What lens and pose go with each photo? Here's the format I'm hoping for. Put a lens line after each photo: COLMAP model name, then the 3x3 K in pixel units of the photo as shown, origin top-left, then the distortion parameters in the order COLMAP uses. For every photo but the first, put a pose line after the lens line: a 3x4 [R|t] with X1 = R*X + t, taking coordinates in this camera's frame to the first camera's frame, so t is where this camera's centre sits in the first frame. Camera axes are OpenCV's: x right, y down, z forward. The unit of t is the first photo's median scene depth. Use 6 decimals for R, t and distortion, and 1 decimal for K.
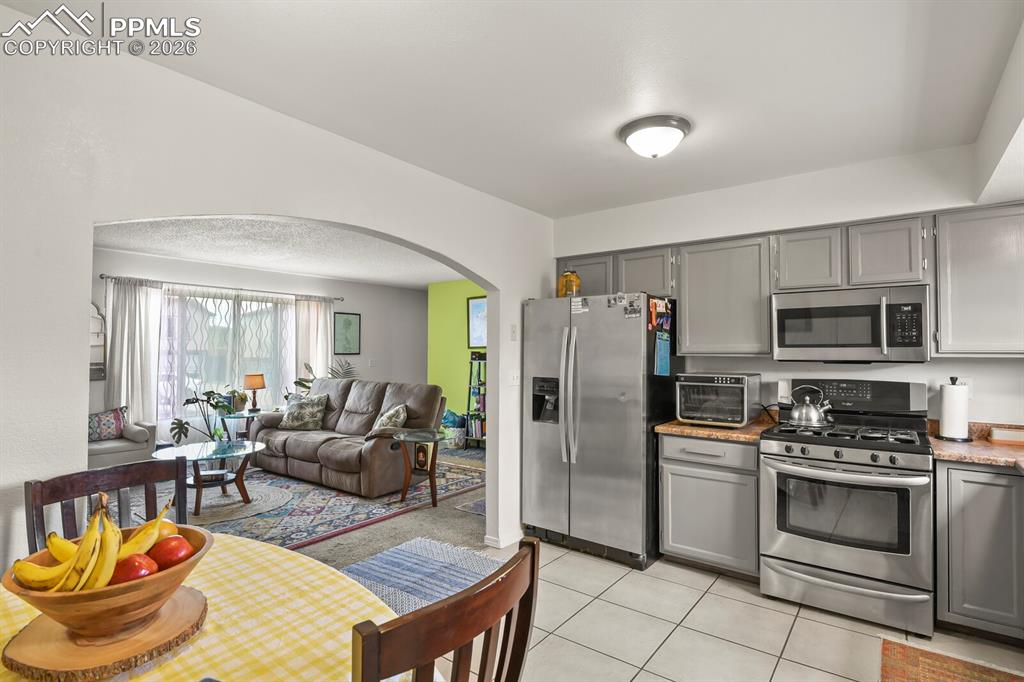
lens RADIAL K [[500.3, 0, 515.7], [0, 500.3, 338.7], [0, 0, 1]] dist [-0.008698, -0.004320]
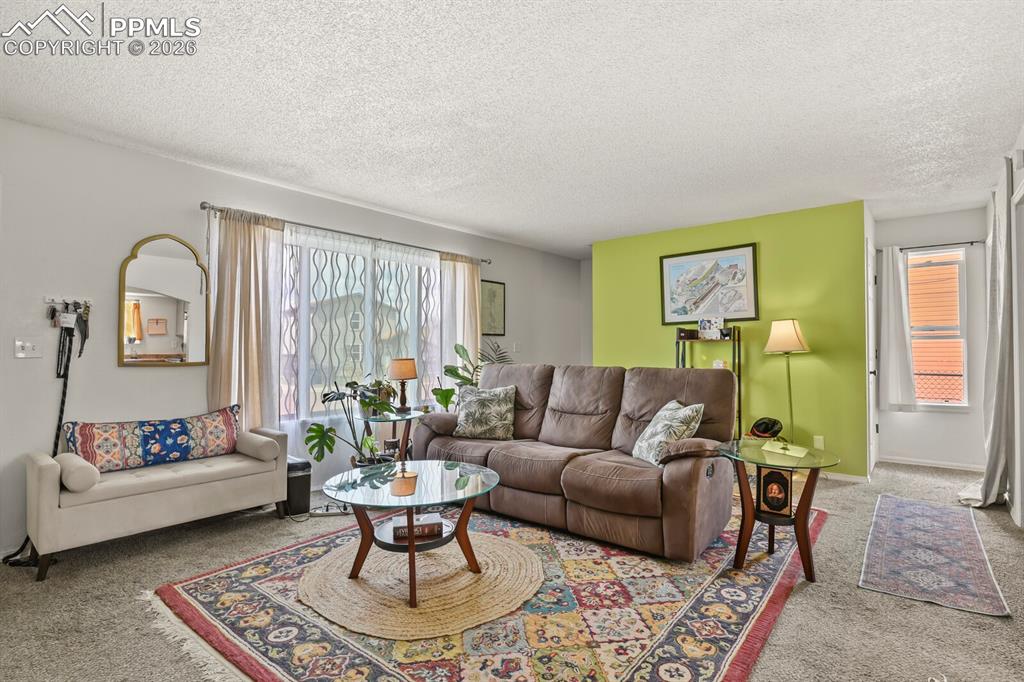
lens RADIAL K [[500.3, 0, 520.0], [0, 500.3, 338.1], [0, 0, 1]] dist [-0.008698, -0.004320]
pose [[0.998944, -0.008529, -0.045142, -0.441547], [0.008689, 0.999957, 0.003342, 0.056514], [0.045112, -0.003731, 0.998975, 0.411924]]
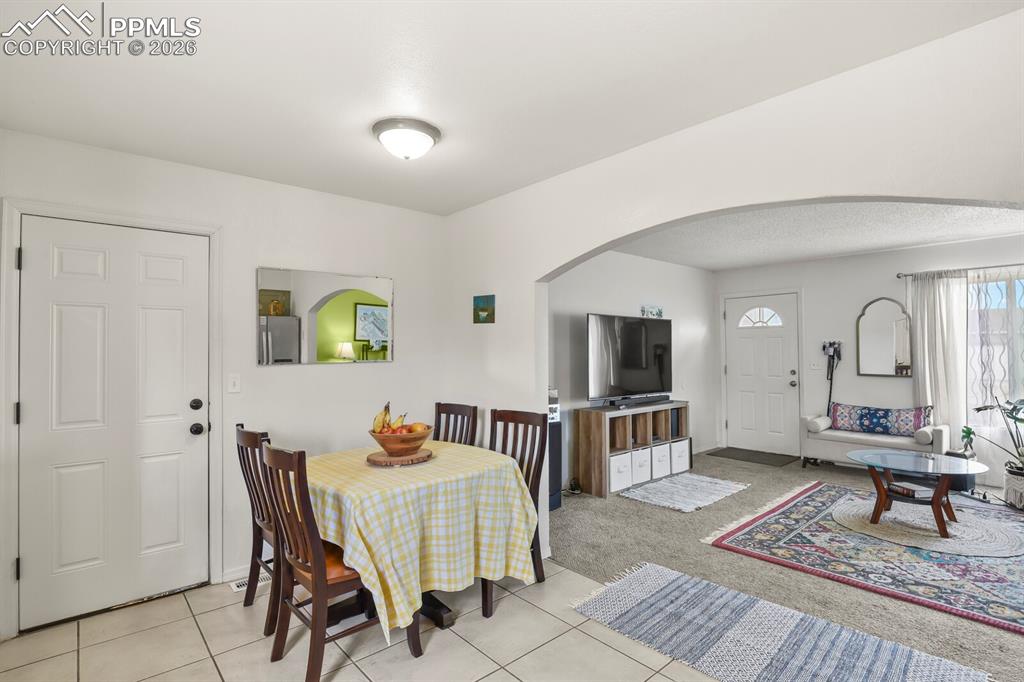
lens RADIAL K [[500.3, 0, 512.5], [0, 500.3, 342.5], [0, 0, 1]] dist [-0.008698, -0.004320]
pose [[-0.197187, -0.017872, -0.980203, 0.369576], [0.032070, 0.999181, -0.024670, 0.013593], [0.979841, -0.036299, -0.196452, 0.468102]]
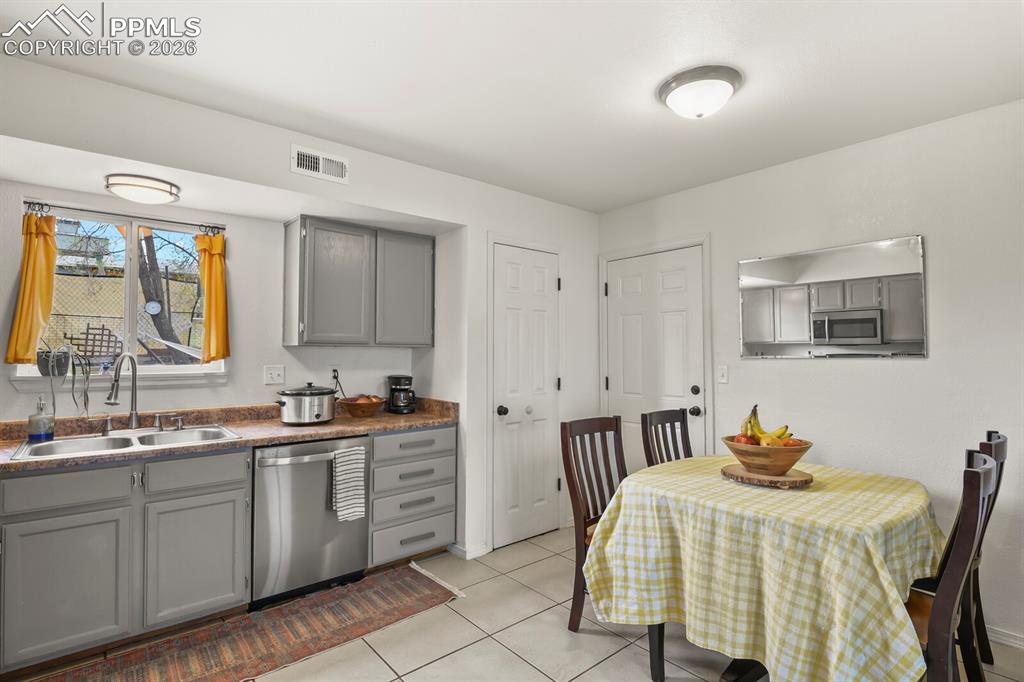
lens RADIAL K [[500.3, 0, 492.5], [0, 500.3, 336.8], [0, 0, 1]] dist [-0.008698, -0.004320]
pose [[-0.967237, 0.005059, 0.253826, -0.066482], [-0.010132, 0.998236, -0.058503, 0.030267], [-0.253674, -0.059158, -0.965479, 0.744956]]
